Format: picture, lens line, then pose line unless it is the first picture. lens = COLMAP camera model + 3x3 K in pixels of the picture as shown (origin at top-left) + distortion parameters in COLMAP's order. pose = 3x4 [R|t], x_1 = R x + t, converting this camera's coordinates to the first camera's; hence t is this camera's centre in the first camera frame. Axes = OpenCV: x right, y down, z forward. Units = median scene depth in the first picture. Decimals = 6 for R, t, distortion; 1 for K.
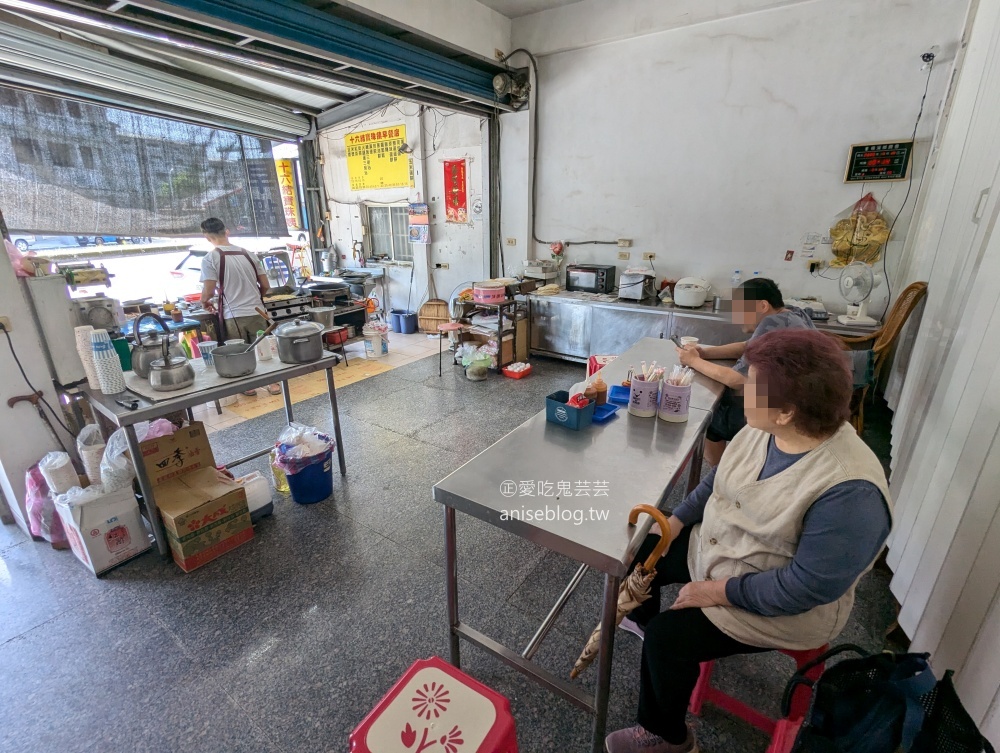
lens RADIAL K [[464.8, 0, 497.9], [0, 464.8, 377.6], [0, 0, 1]] dist [-0.000996, -0.000034]
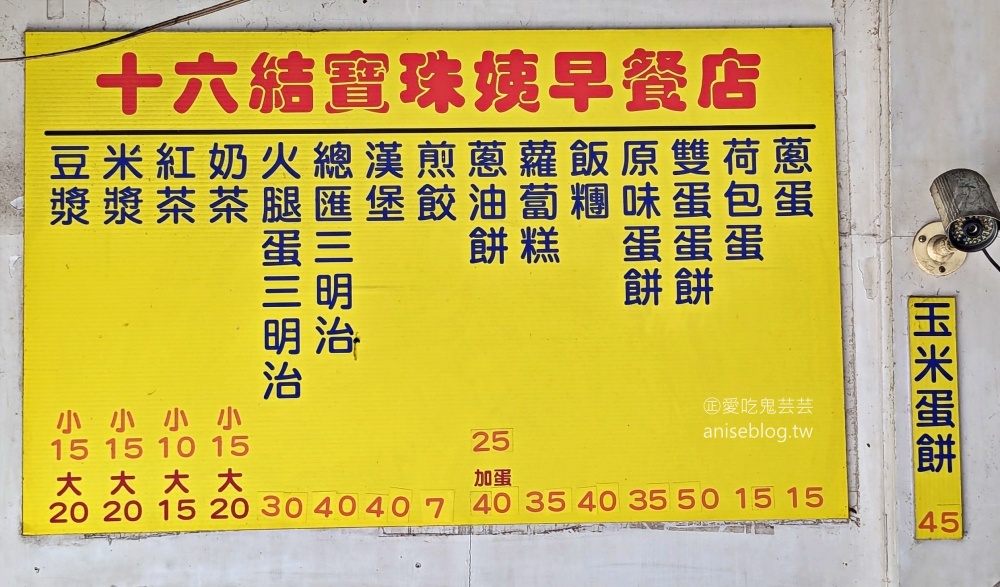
lens RADIAL K [[687.7, 0, 499.9], [0, 687.7, 293.2], [0, 0, 1]] dist [0.000417, 0.000057]
pose [[0.819106, 0.015607, 0.573430, -0.349996], [0.185681, 0.938600, -0.290780, -0.426336], [-0.542759, 0.344655, 0.765915, 0.893504]]
